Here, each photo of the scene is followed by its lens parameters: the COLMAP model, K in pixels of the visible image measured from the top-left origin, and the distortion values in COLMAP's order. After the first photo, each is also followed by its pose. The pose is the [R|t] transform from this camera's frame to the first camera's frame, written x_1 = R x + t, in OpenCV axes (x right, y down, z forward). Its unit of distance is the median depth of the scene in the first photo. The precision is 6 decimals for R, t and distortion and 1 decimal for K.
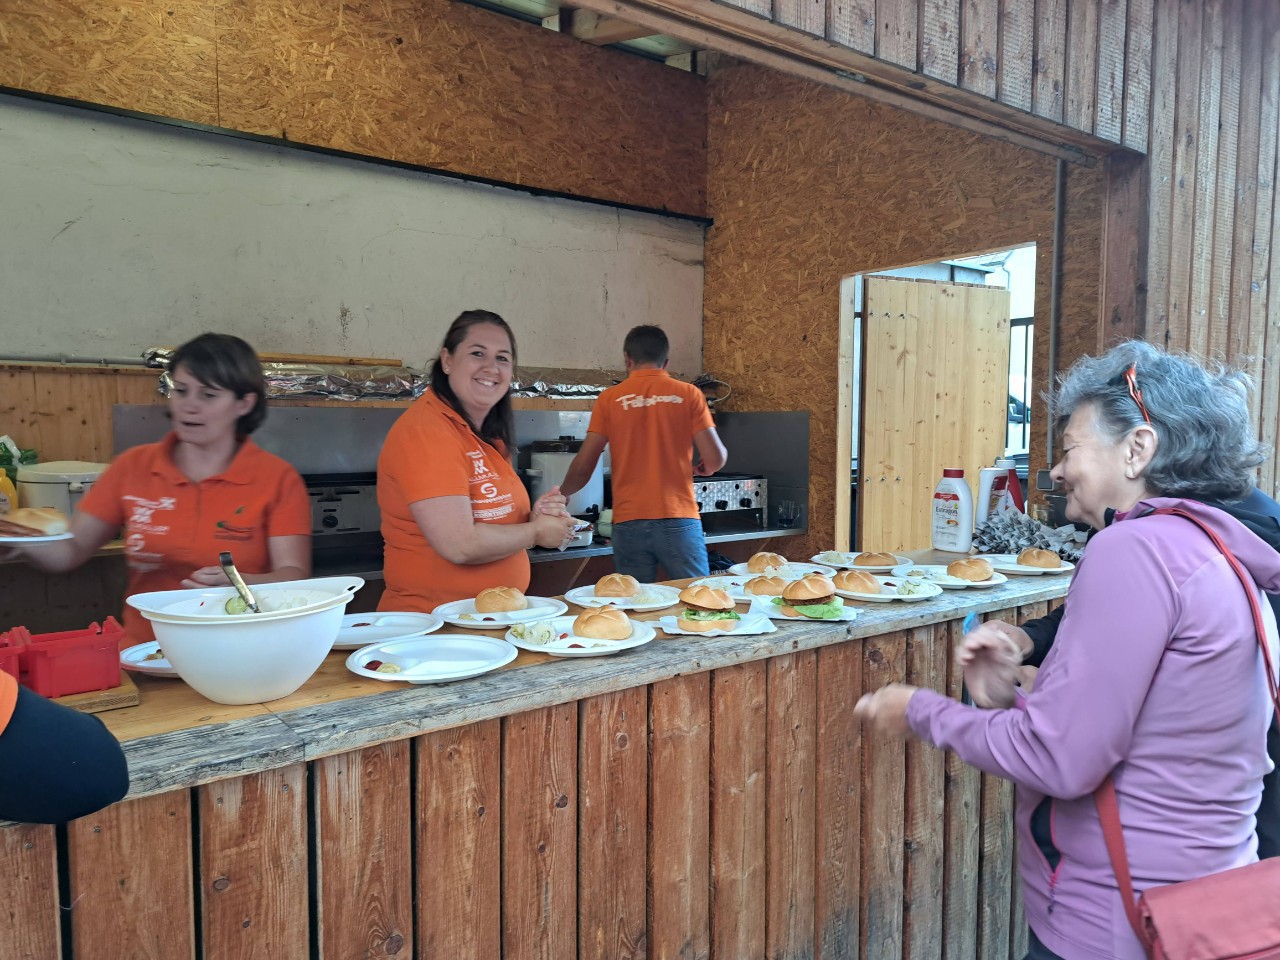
lens RADIAL K [[906.2, 0, 638.8], [0, 906.2, 481.8], [0, 0, 1]] dist [0.045508, -0.026624]
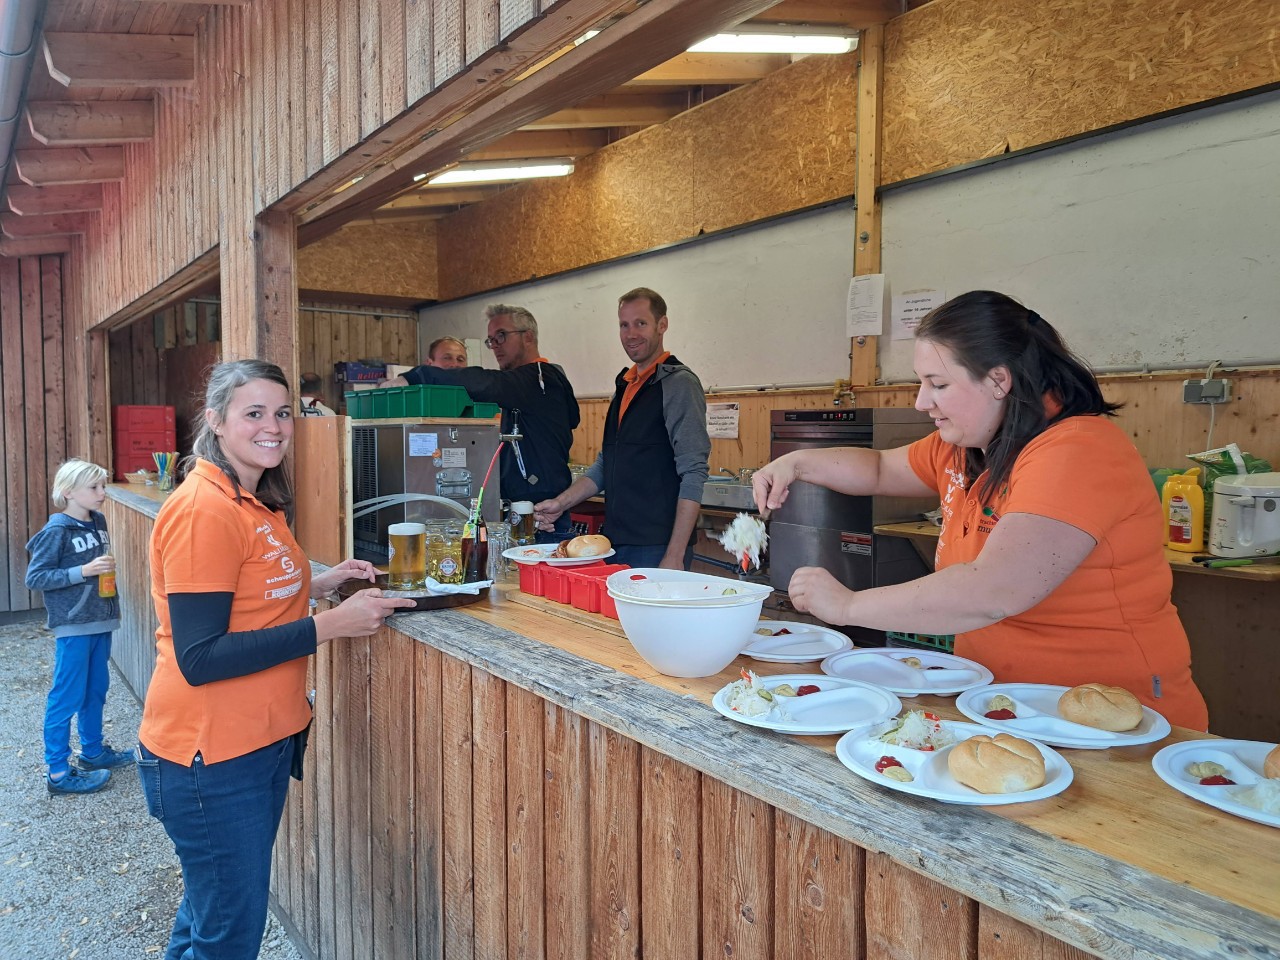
lens RADIAL K [[906.2, 0, 661.9], [0, 906.2, 461.7], [0, 0, 1]] dist [0.045508, -0.026624]
pose [[-0.007087, 0.038630, -0.999228, 0.271766], [-0.057925, 0.997560, 0.038977, -0.029241], [0.998296, 0.058157, -0.004832, 0.345696]]
